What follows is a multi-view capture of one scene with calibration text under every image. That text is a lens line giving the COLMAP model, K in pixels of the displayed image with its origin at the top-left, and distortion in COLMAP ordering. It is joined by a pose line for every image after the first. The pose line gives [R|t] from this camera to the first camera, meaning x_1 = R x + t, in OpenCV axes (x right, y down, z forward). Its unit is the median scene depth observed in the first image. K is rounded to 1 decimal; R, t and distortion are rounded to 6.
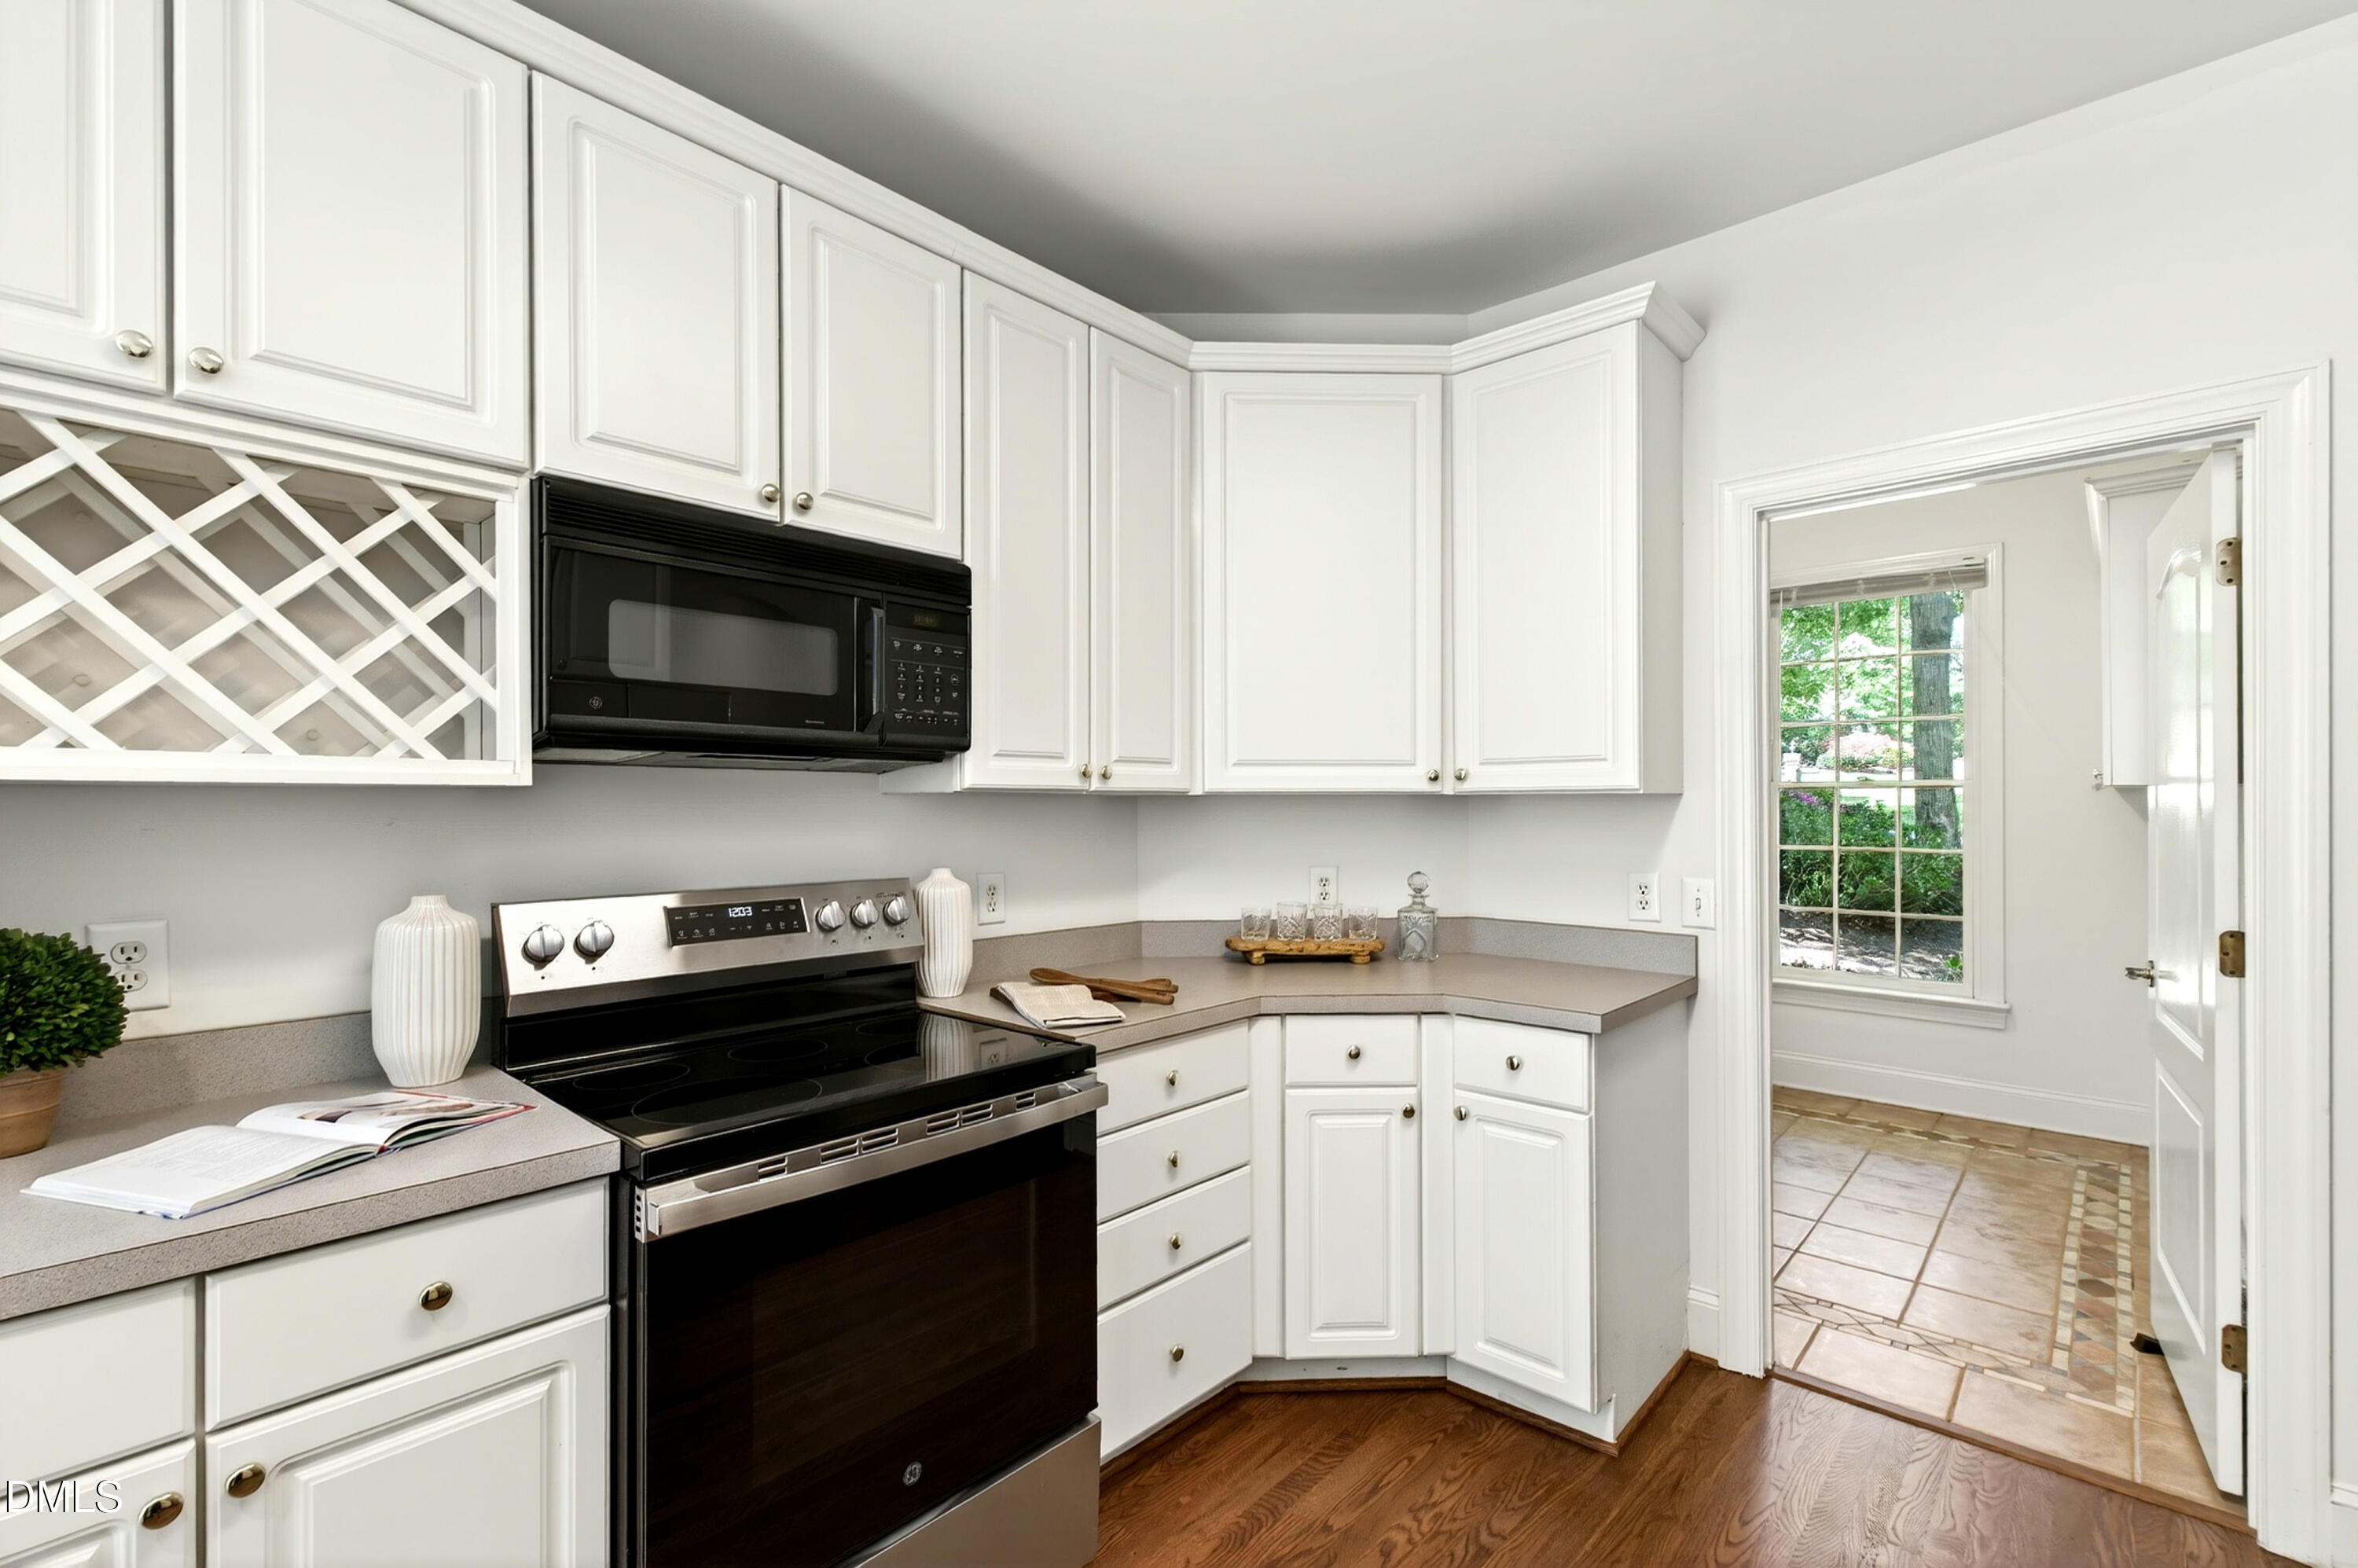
lens RADIAL K [[1035.6, 0, 1172.6], [0, 1035.6, 810.6], [0, 0, 1]] dist [0.011713, 0.000535]
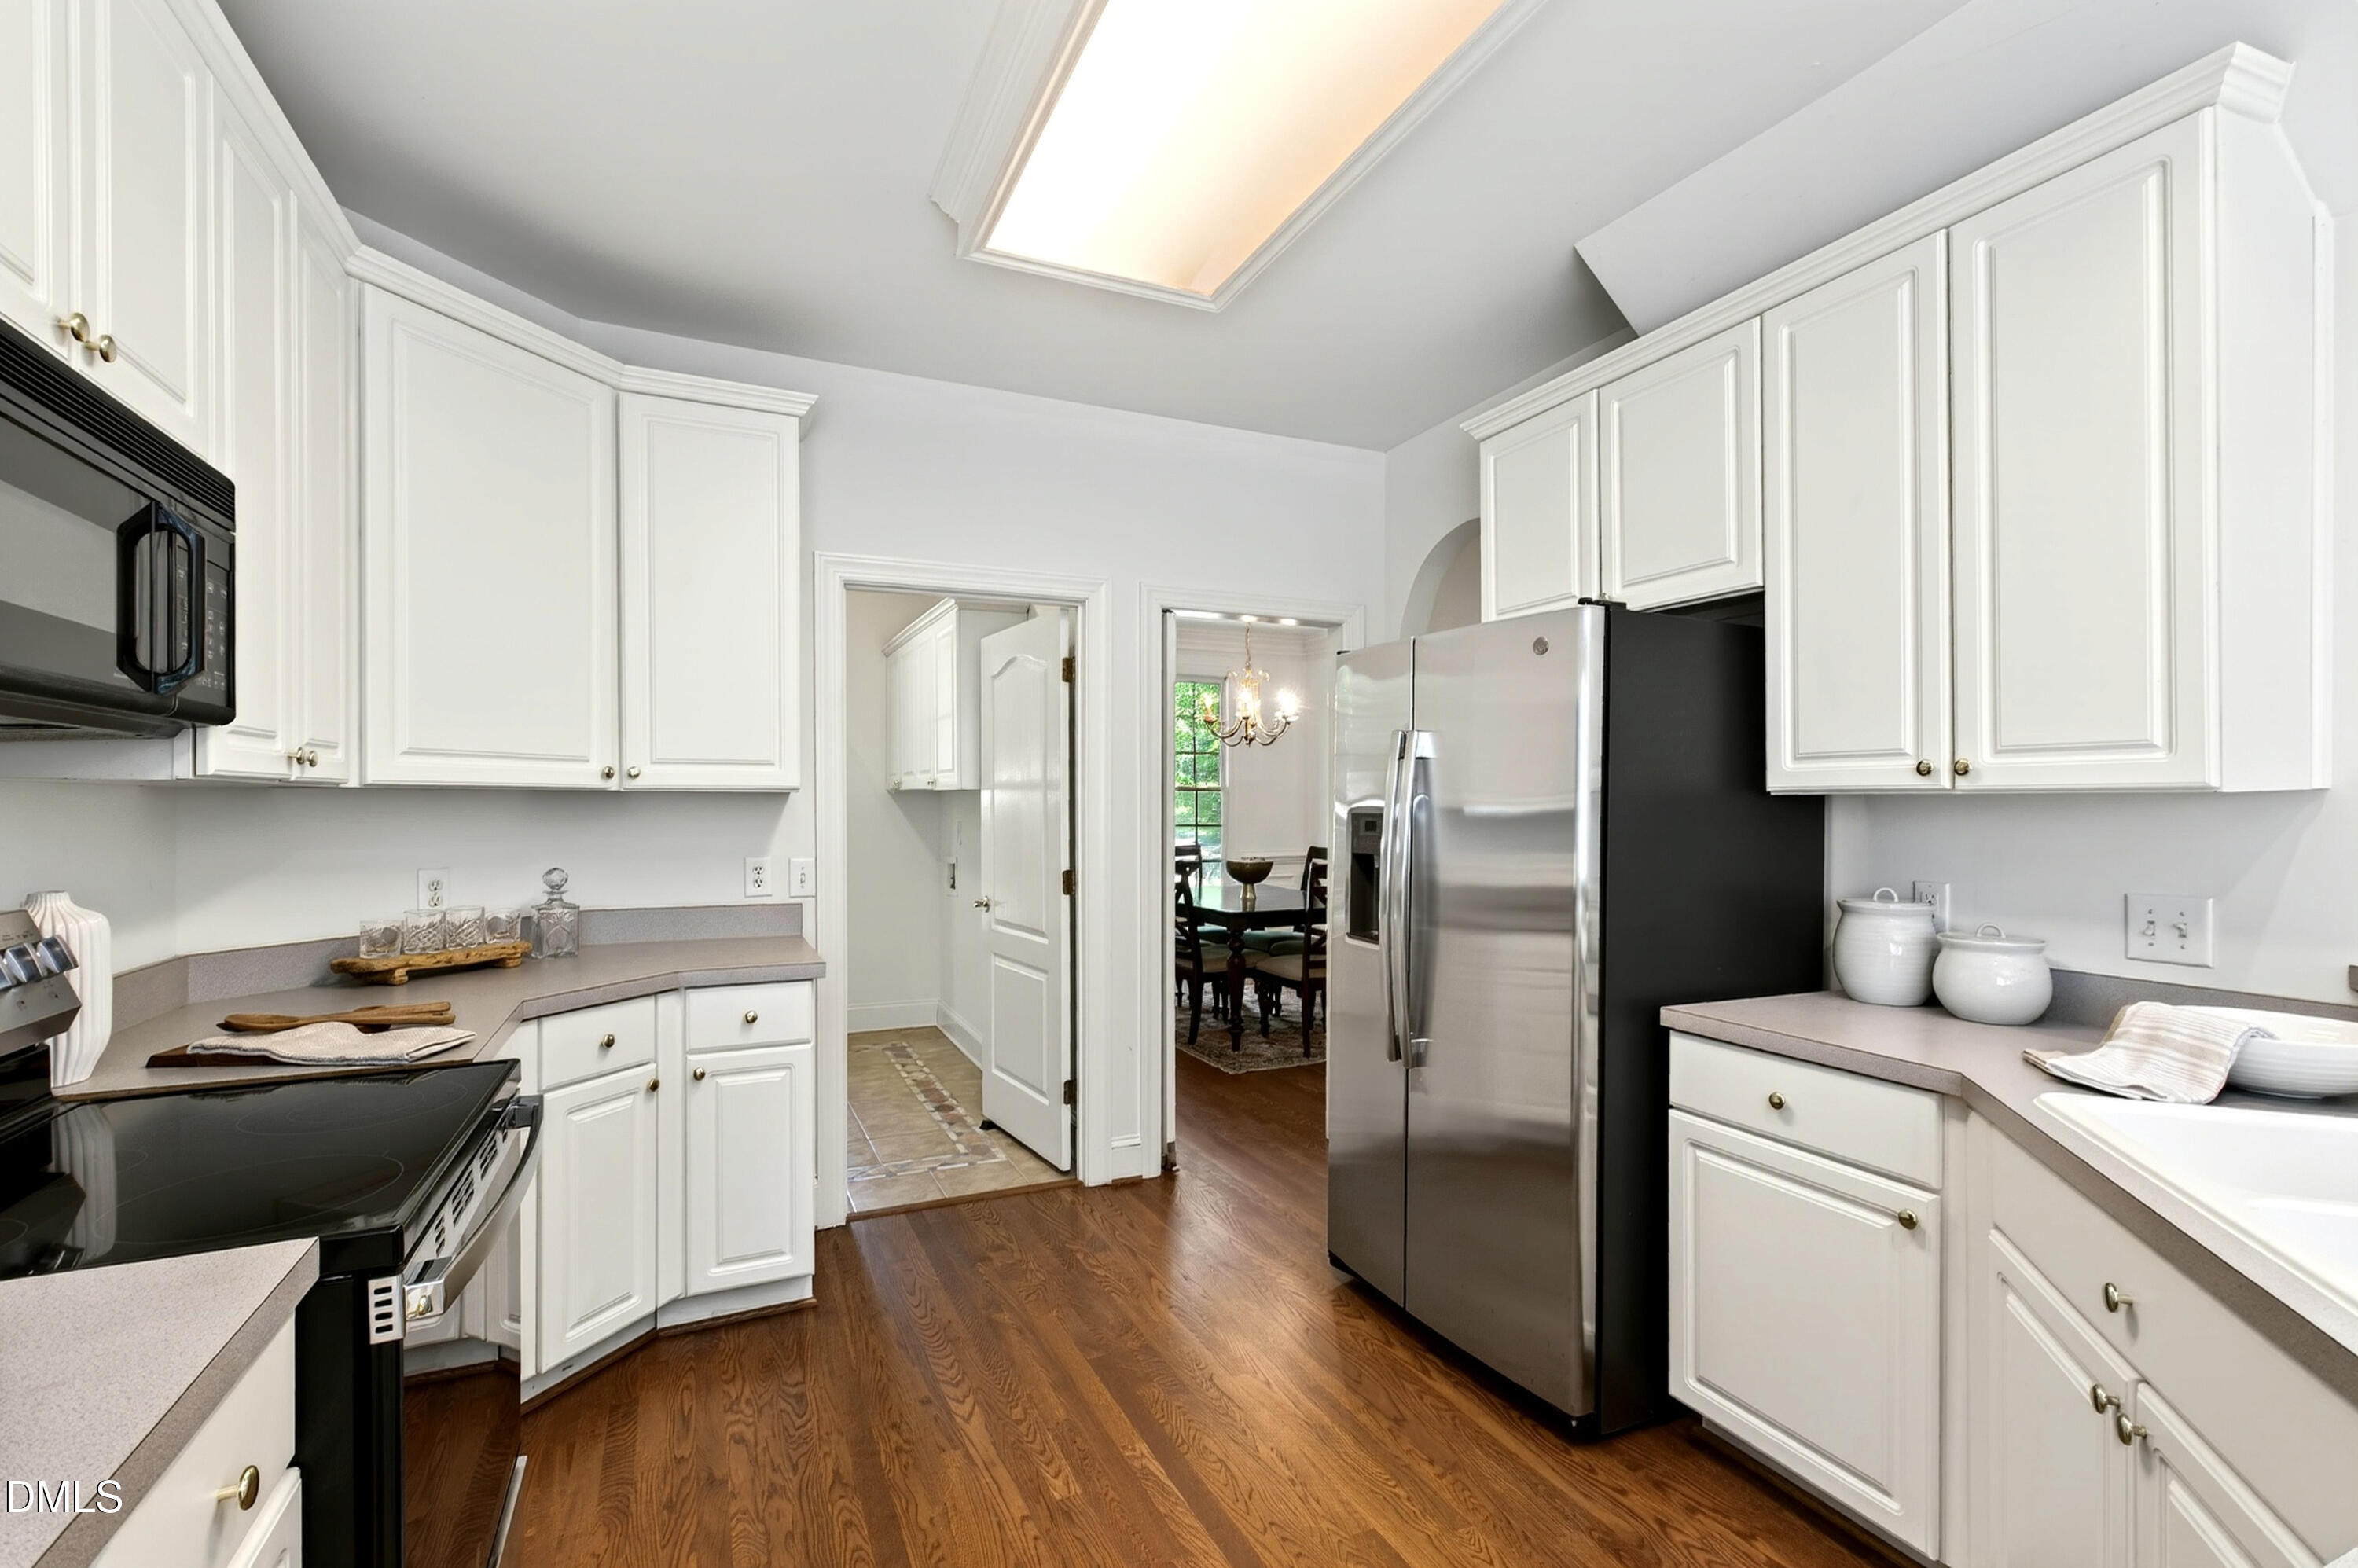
lens RADIAL K [[1051.8, 0, 1198.9], [0, 1051.8, 804.4], [0, 0, 1]] dist [0.001060, 0.000003]
pose [[0.377466, 0.000530, 0.926023, -0.564074], [0.000510, 1.000000, -0.000781, -0.000091], [-0.926023, 0.000767, 0.377466, 0.063717]]
